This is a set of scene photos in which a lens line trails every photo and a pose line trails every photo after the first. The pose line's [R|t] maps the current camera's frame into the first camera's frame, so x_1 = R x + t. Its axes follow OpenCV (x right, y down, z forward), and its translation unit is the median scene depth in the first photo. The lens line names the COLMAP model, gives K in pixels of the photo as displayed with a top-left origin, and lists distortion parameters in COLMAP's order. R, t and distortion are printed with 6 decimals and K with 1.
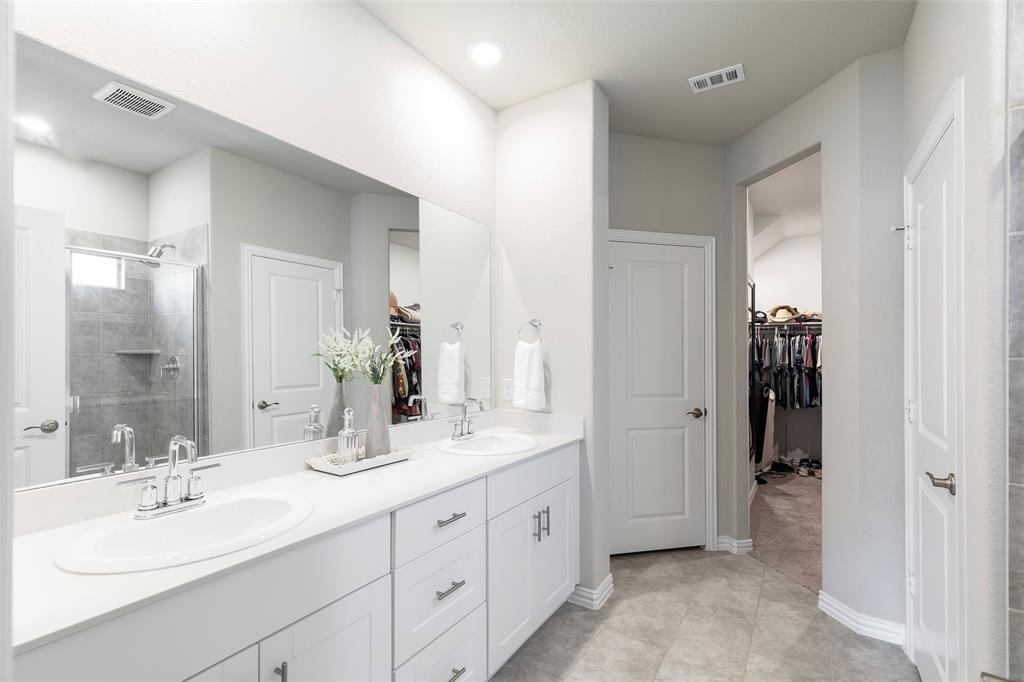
lens RADIAL K [[465.3, 0, 508.4], [0, 465.3, 346.3], [0, 0, 1]] dist [0.015386, 0.001223]
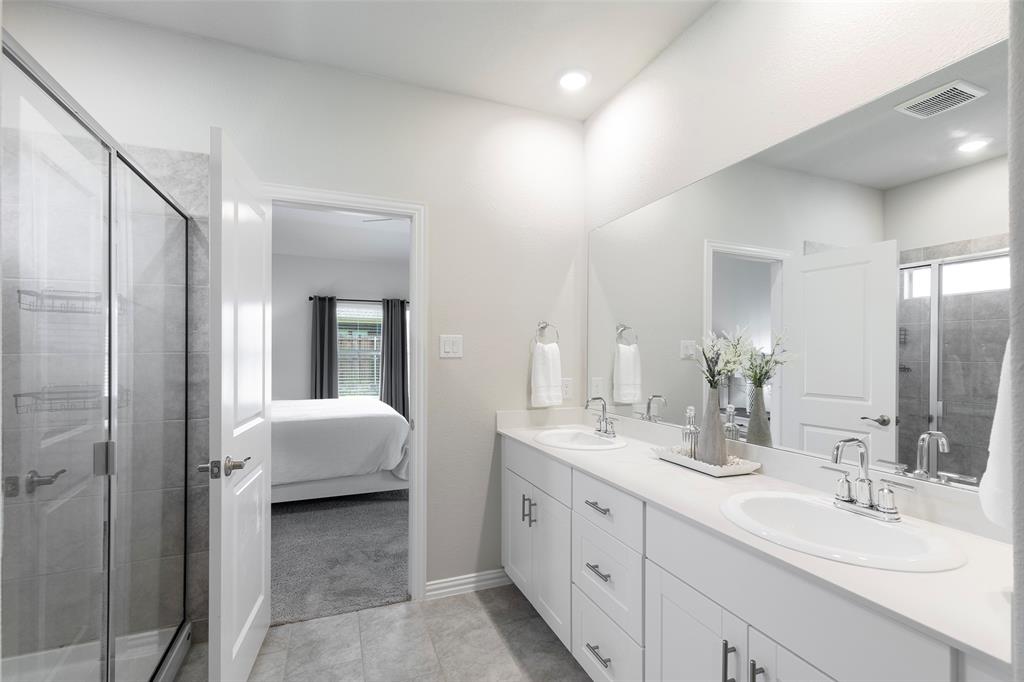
lens RADIAL K [[465.3, 0, 510.8], [0, 465.3, 359.1], [0, 0, 1]] dist [0.015386, 0.001223]
pose [[-0.584342, -0.004343, -0.811496, 0.553775], [-0.003698, 0.999990, -0.002688, 0.018536], [0.811499, 0.001430, -0.584352, 0.926026]]
